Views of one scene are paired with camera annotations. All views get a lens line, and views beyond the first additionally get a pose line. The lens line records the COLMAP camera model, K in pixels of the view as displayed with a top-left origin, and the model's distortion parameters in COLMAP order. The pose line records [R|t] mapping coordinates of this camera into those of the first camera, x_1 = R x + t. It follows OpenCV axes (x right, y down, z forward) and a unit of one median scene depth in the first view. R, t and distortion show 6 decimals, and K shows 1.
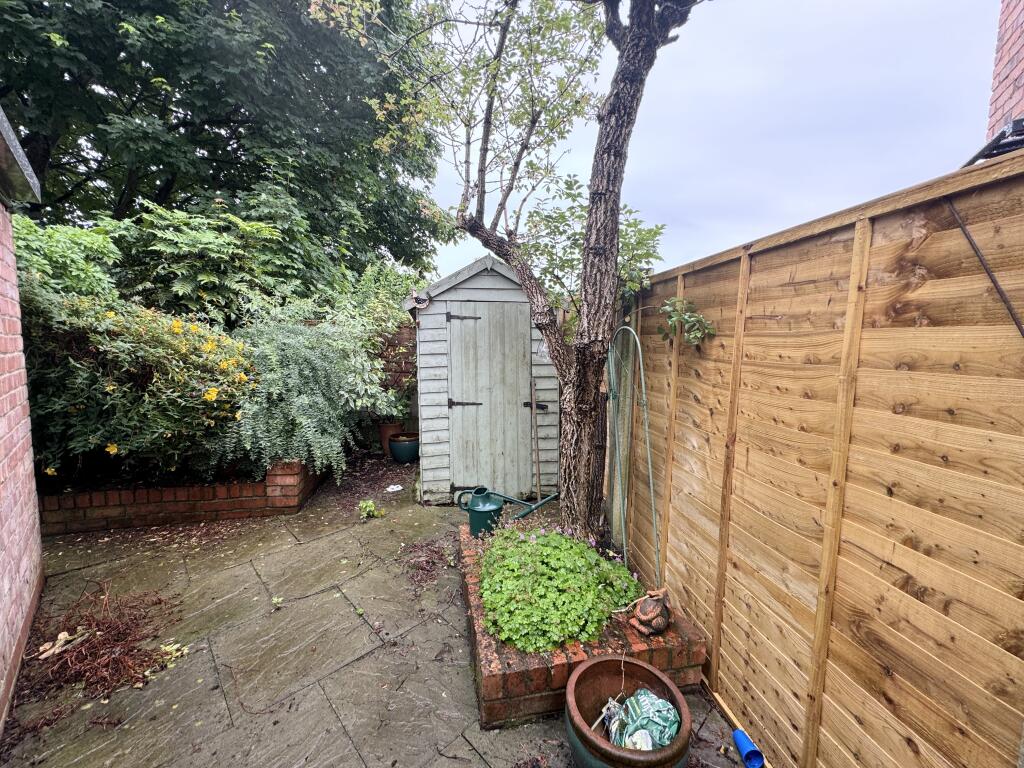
lens RADIAL K [[408.5, 0, 510.3], [0, 408.5, 382.7], [0, 0, 1]] dist [-0.003756, -0.000166]
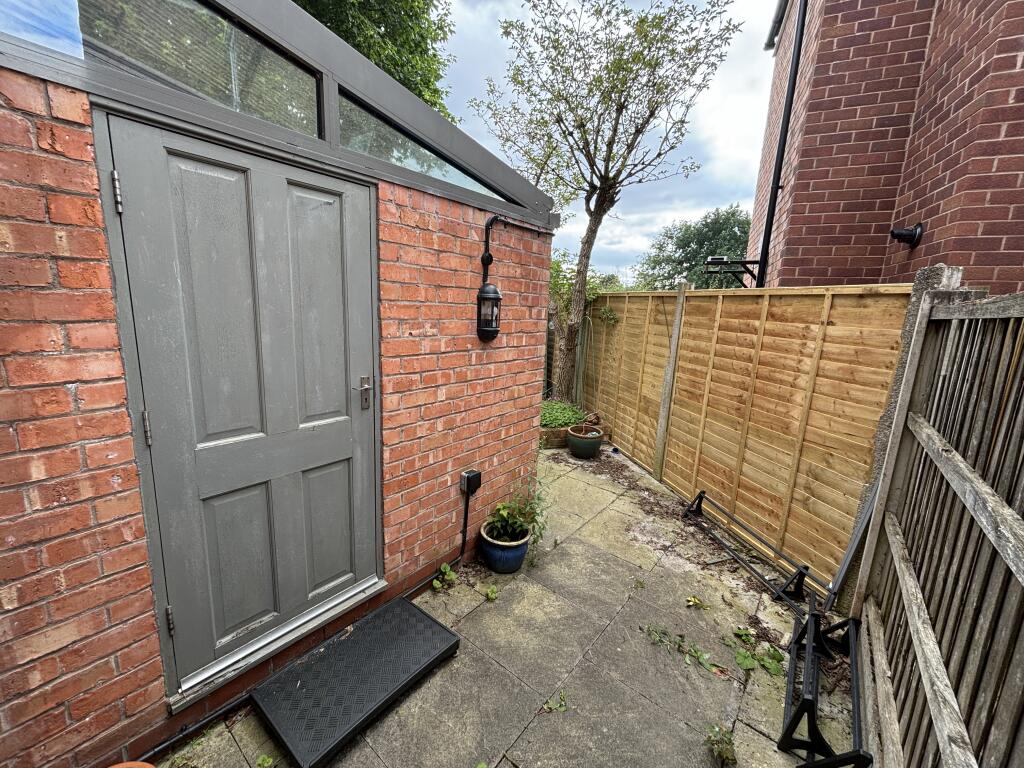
lens RADIAL K [[409.7, 0, 510.4], [0, 409.7, 384.5], [0, 0, 1]] dist [-0.002731, -0.000361]
pose [[0.990695, -0.004325, 0.136031, -0.634440], [-0.010219, 0.994310, 0.106038, 0.022971], [-0.135715, -0.106441, 0.985014, -1.760541]]
